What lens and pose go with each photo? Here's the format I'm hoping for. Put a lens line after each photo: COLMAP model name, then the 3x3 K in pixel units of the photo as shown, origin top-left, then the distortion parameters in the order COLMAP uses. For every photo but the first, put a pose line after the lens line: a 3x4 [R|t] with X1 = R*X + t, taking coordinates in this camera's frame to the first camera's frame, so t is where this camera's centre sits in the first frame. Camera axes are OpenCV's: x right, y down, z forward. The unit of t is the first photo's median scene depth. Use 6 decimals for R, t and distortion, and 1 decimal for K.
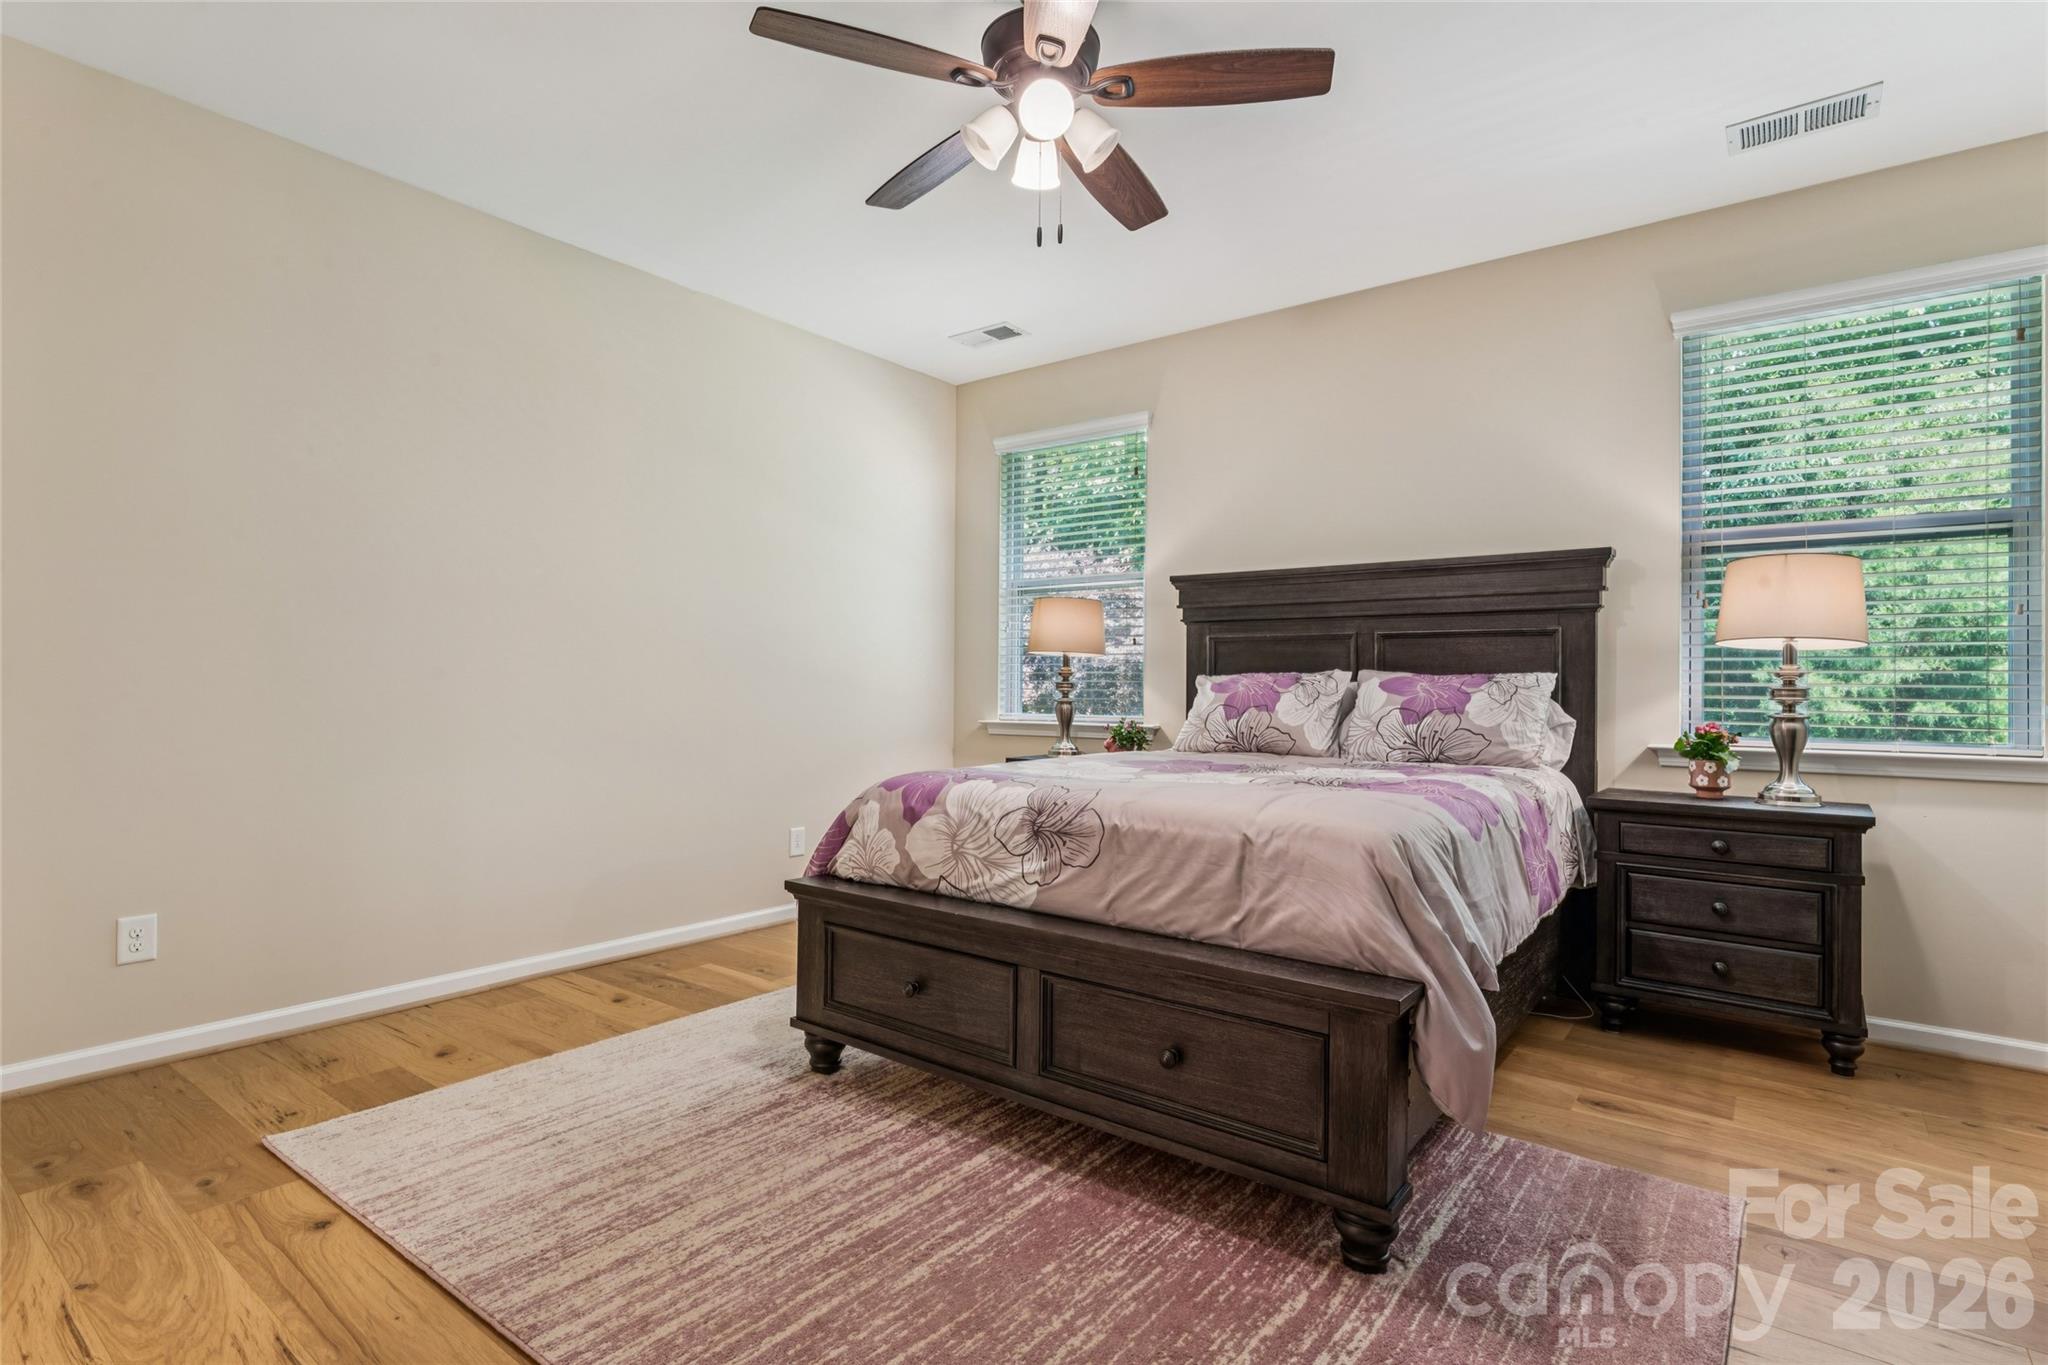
lens RADIAL K [[1006.8, 0, 1025.0], [0, 1006.8, 677.9], [0, 0, 1]] dist [-0.001294, 0.000687]
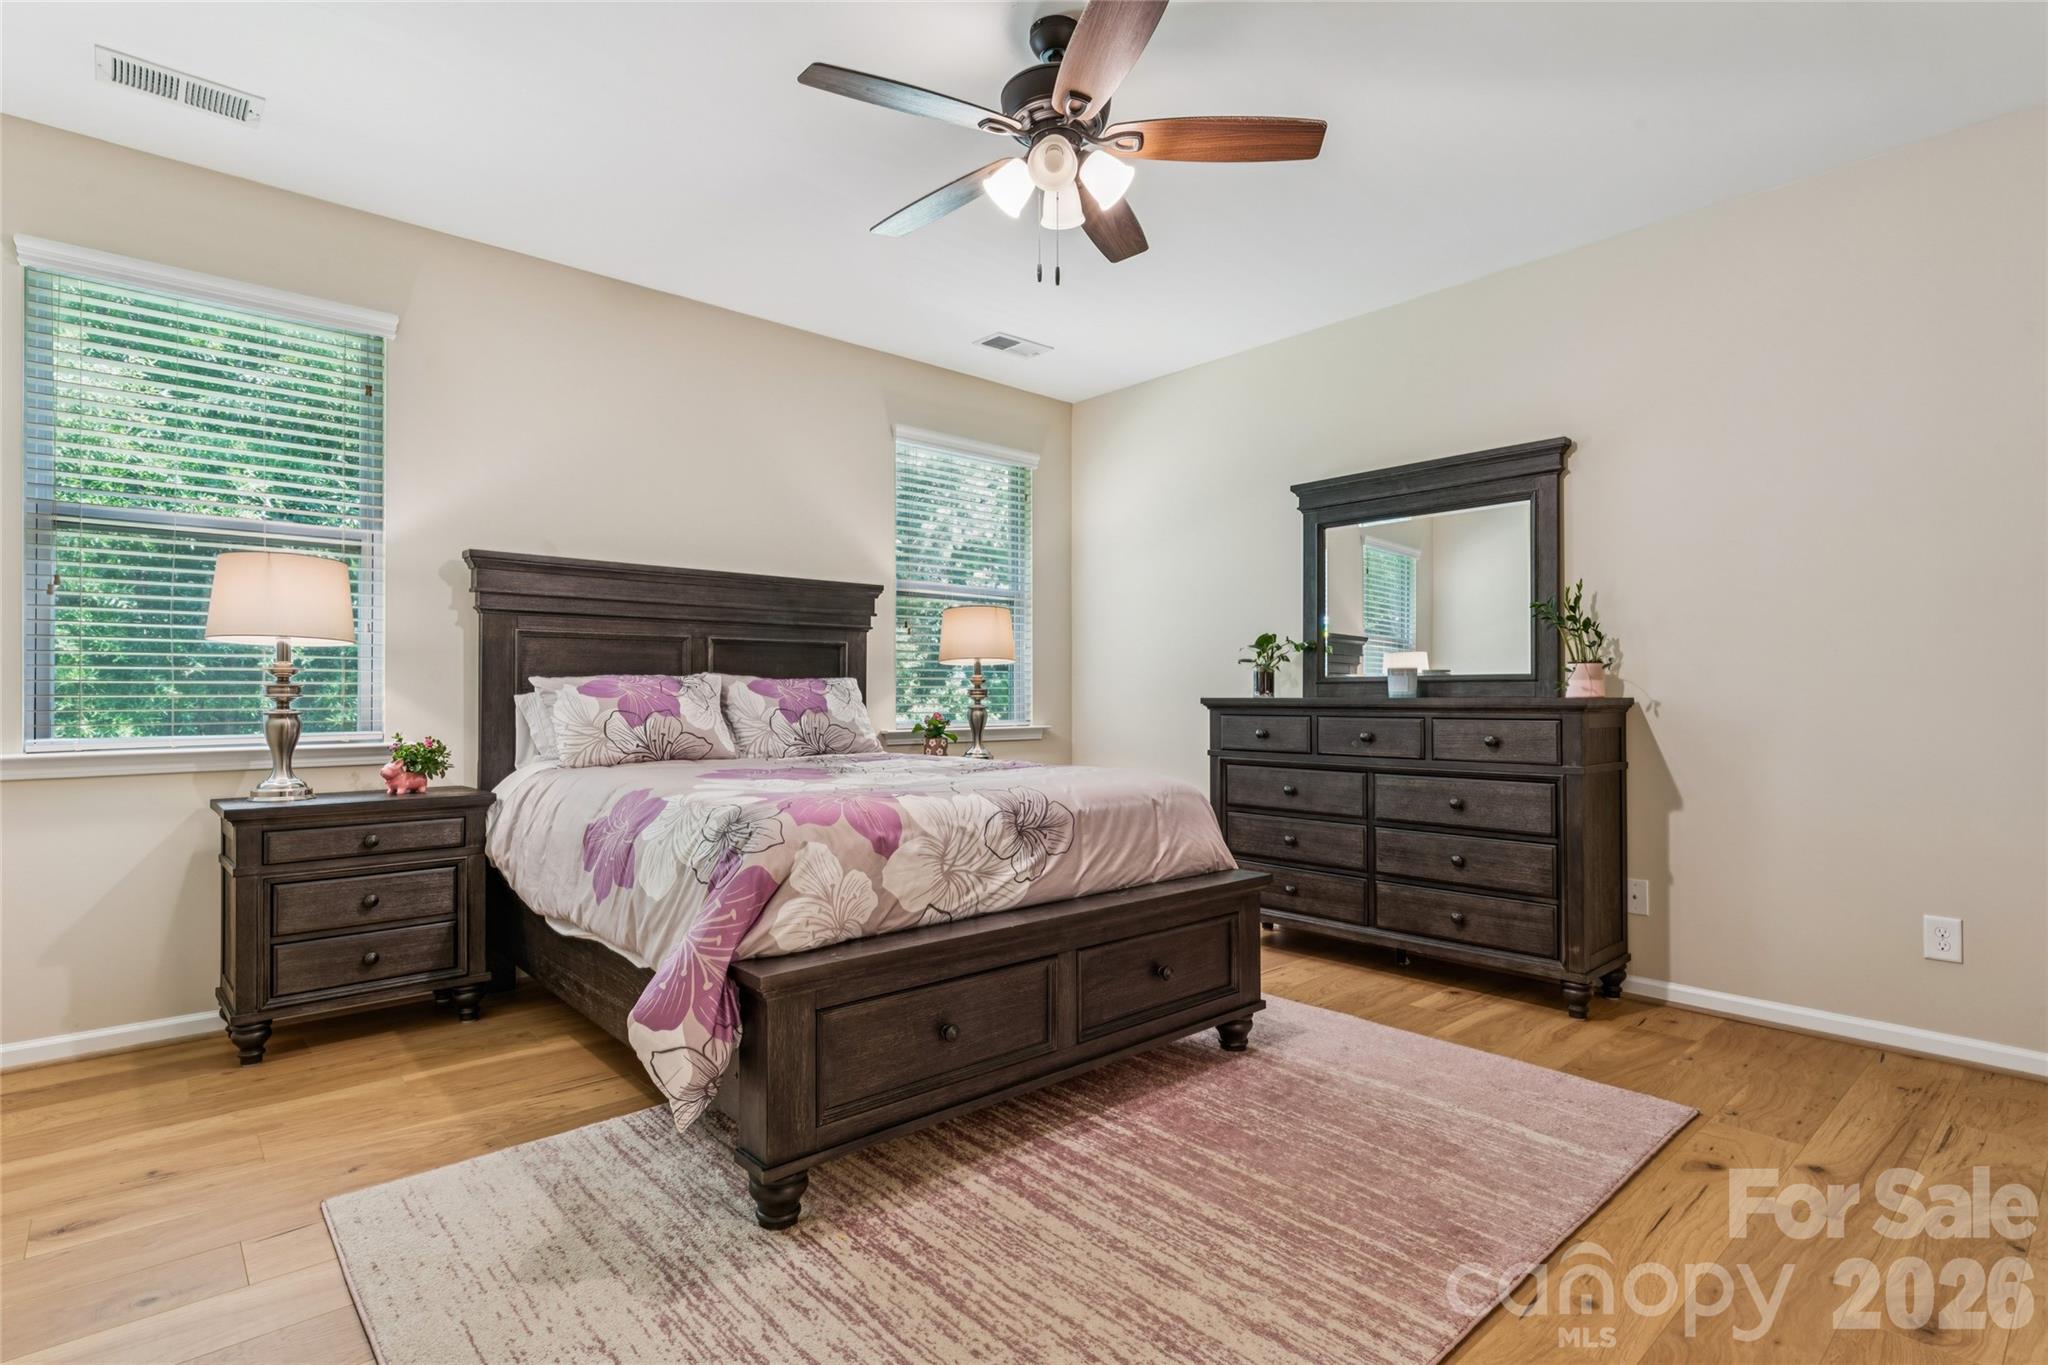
lens RADIAL K [[1006.8, 0, 1036.6], [0, 1006.8, 681.6], [0, 0, 1]] dist [-0.001294, 0.000687]
pose [[0.181254, 0.000692, 0.983436, -0.974736], [-0.008642, 0.999962, 0.000889, -0.004437], [-0.983398, -0.008660, 0.181253, 0.761578]]
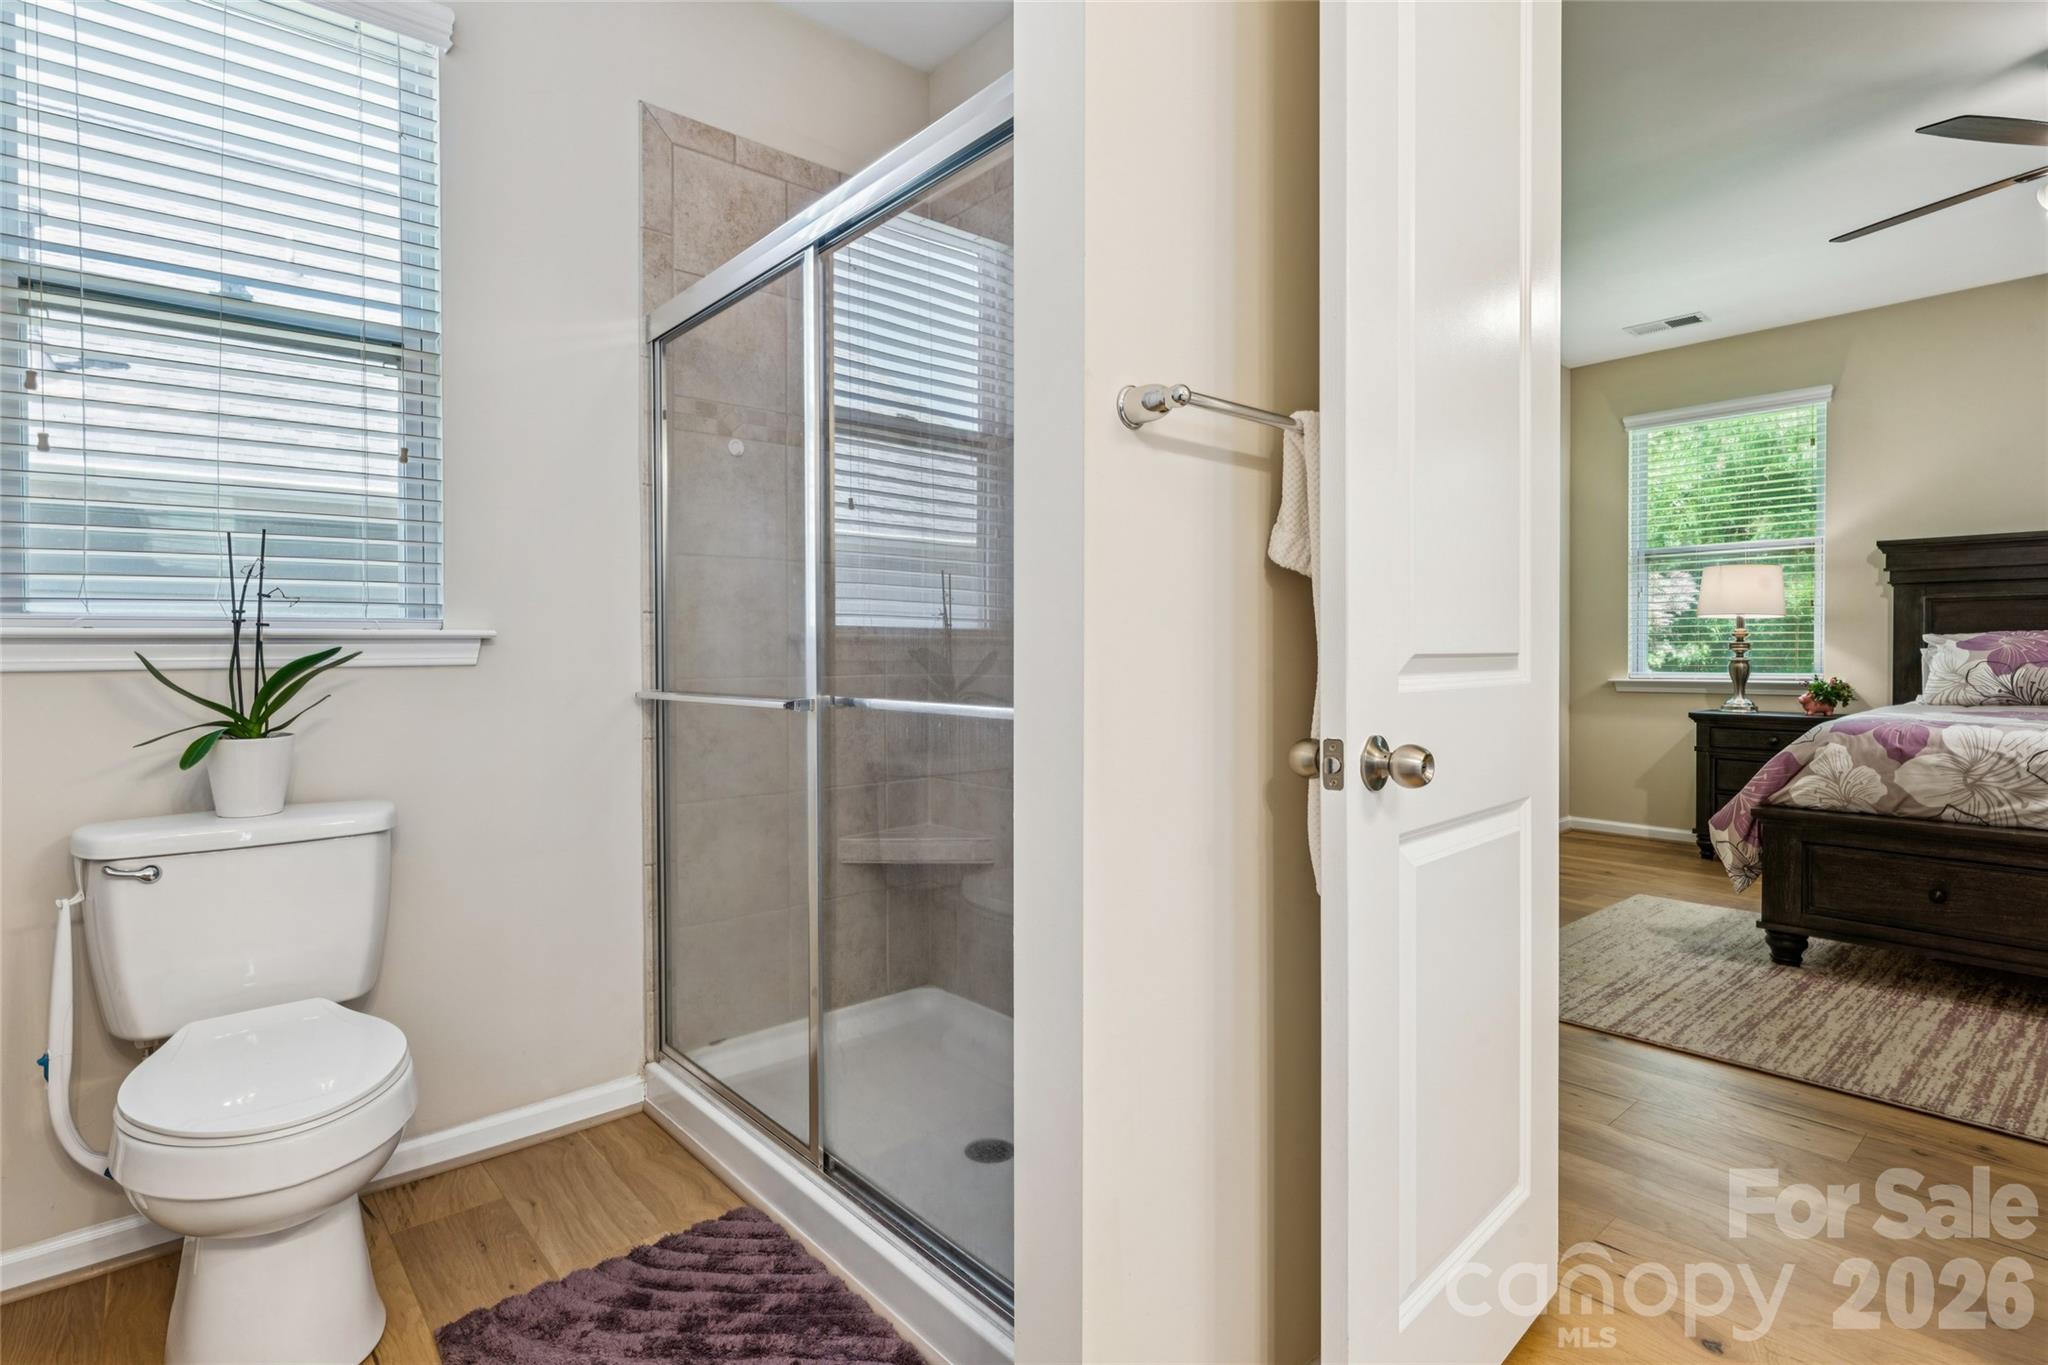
lens RADIAL K [[1006.8, 0, 1014.9], [0, 1006.8, 669.4], [0, 0, 1]] dist [-0.001294, 0.000687]
pose [[0.978679, -0.010783, -0.205113, -0.948007], [0.016414, 0.999533, 0.025774, -0.014326], [0.204740, -0.028591, 0.978399, -0.408261]]
